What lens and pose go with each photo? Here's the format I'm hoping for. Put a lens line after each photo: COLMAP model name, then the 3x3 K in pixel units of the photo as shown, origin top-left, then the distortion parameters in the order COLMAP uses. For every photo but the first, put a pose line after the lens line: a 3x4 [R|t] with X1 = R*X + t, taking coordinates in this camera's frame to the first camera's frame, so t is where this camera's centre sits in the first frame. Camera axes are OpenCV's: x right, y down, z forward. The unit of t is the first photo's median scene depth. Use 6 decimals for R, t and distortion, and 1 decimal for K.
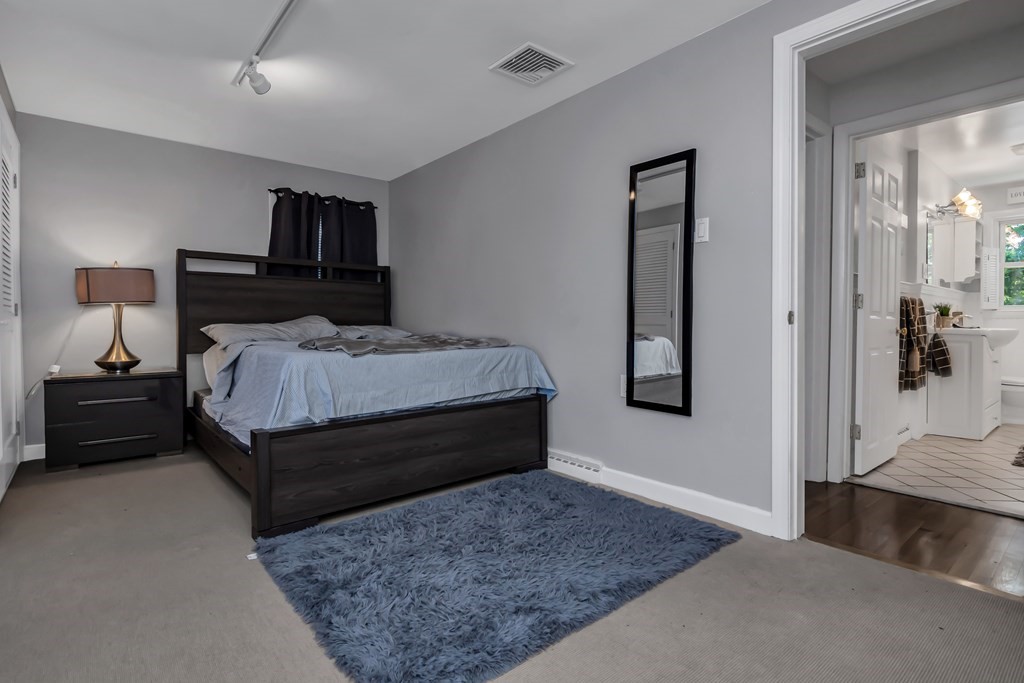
lens RADIAL K [[502.0, 0, 528.6], [0, 502.0, 326.2], [0, 0, 1]] dist [0.010010, -0.009064]
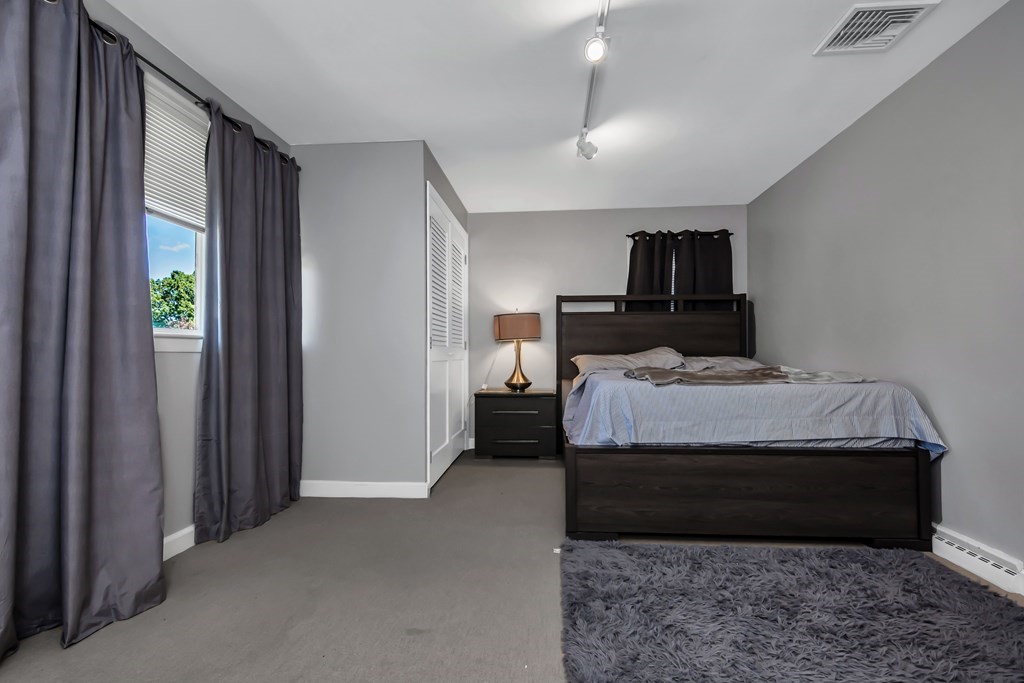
lens RADIAL K [[502.0, 0, 508.1], [0, 502.0, 339.3], [0, 0, 1]] dist [0.010010, -0.009064]
pose [[0.707548, -0.024203, -0.706251, 0.143943], [-0.001755, 0.999350, -0.036006, 0.001867], [0.706663, 0.026715, 0.707045, 0.045235]]
